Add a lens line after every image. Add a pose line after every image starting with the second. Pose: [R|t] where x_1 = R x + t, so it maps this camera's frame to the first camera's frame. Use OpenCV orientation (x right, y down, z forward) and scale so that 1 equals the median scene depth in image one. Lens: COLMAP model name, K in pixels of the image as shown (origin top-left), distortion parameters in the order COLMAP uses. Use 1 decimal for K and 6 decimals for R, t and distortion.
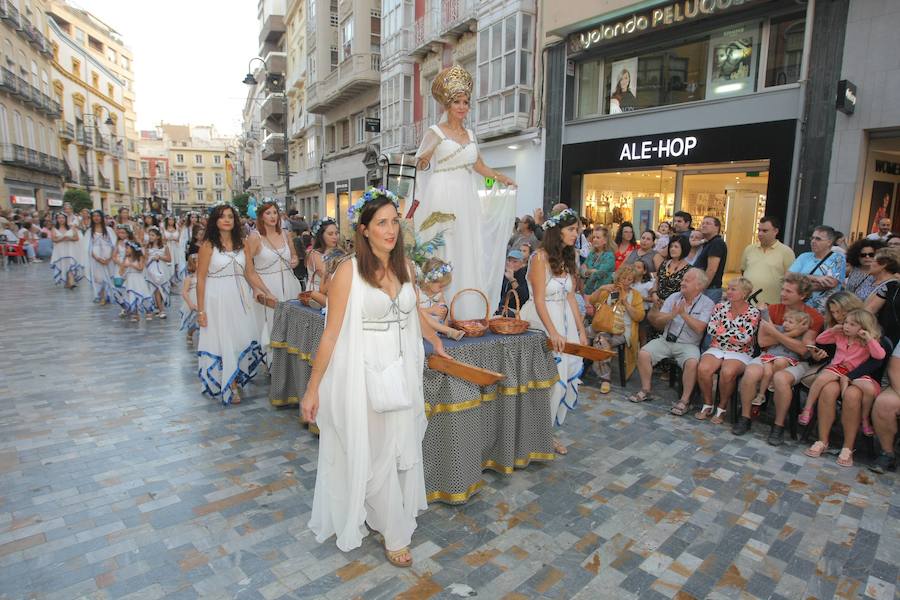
lens RADIAL K [[507.6, 0, 450.0], [0, 507.6, 300.0], [0, 0, 1]] dist [-0.037748, 0.001643]
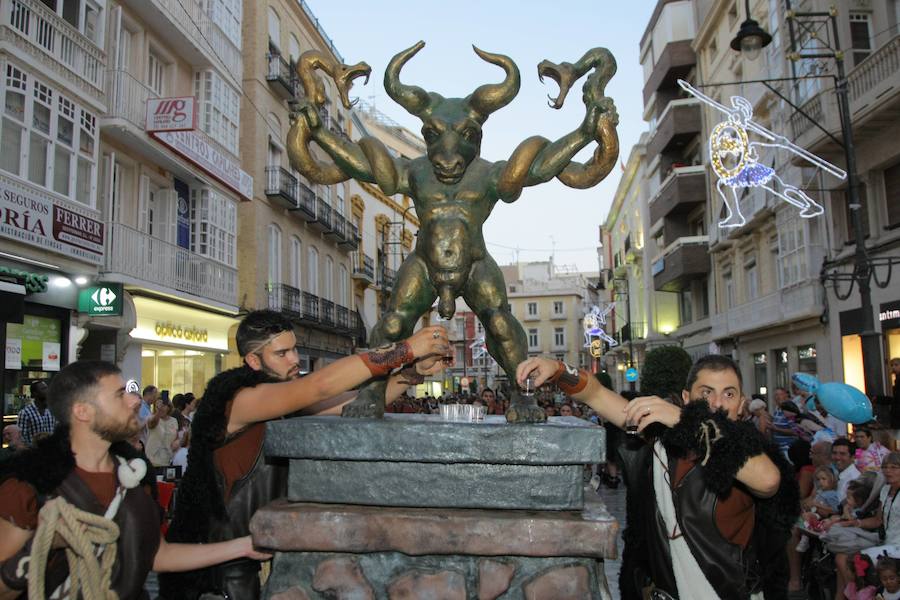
lens RADIAL K [[784.9, 0, 468.6], [0, 784.9, 297.0], [0, 0, 1]] dist [-0.120674, 0.062652]
pose [[0.866021, -0.093739, -0.491142, -0.161020], [-0.045707, 0.963315, -0.264451, -0.043079], [0.497914, 0.251469, 0.829967, 0.232272]]
